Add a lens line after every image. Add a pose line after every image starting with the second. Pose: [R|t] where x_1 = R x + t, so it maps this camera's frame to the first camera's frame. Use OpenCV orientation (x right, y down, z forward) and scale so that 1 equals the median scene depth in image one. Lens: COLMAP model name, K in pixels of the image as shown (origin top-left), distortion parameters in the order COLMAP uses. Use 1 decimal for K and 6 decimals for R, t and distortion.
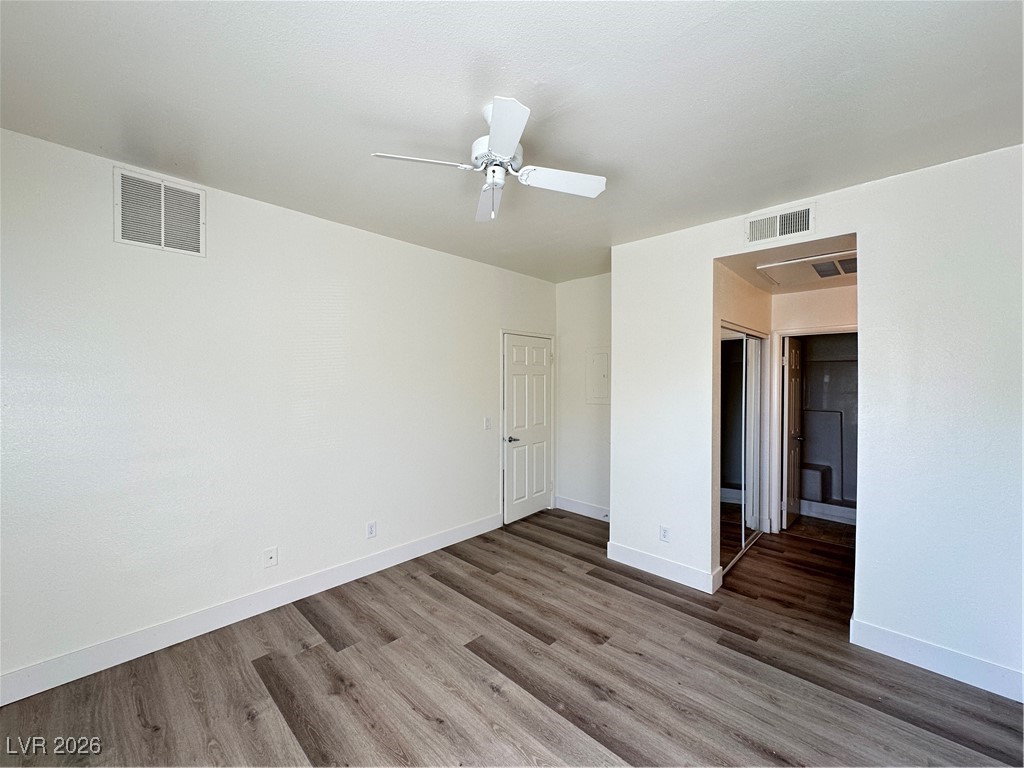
lens RADIAL K [[409.0, 0, 514.1], [0, 409.0, 382.0], [0, 0, 1]] dist [-0.002775, 0.000729]
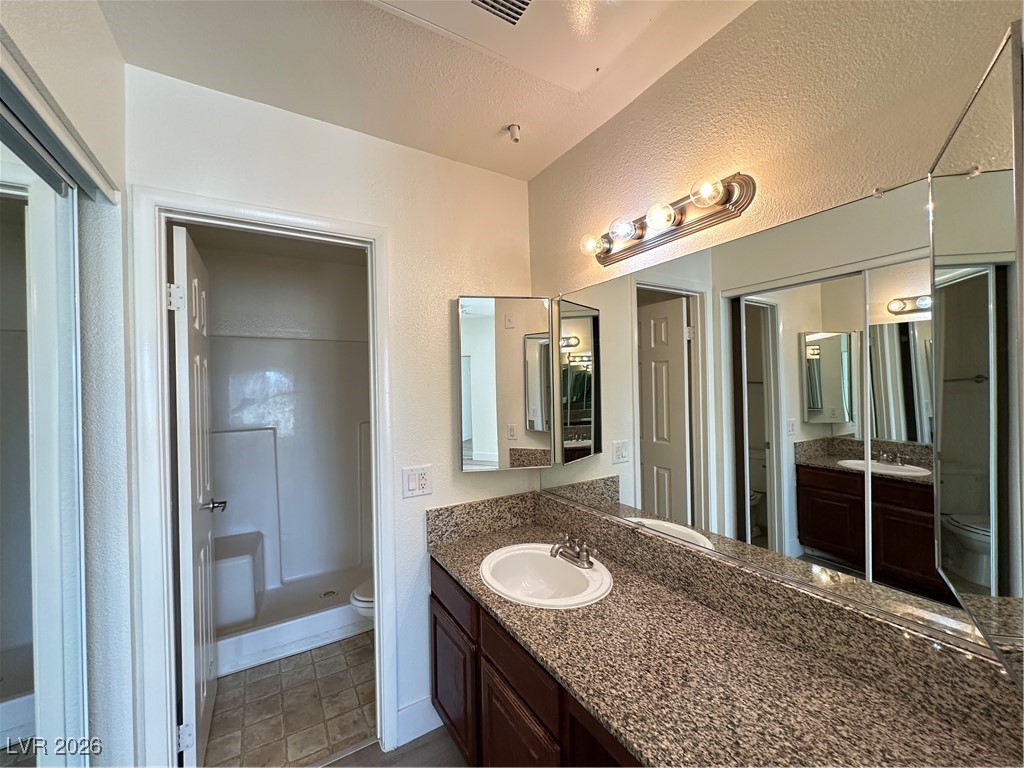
lens RADIAL K [[409.0, 0, 511.9], [0, 409.0, 384.7], [0, 0, 1]] dist [-0.002775, 0.000729]
pose [[0.250944, -0.004790, 0.967990, 0.404761], [0.030873, 0.999519, -0.003058, 0.029897], [-0.967509, 0.030652, 0.250971, 0.647698]]
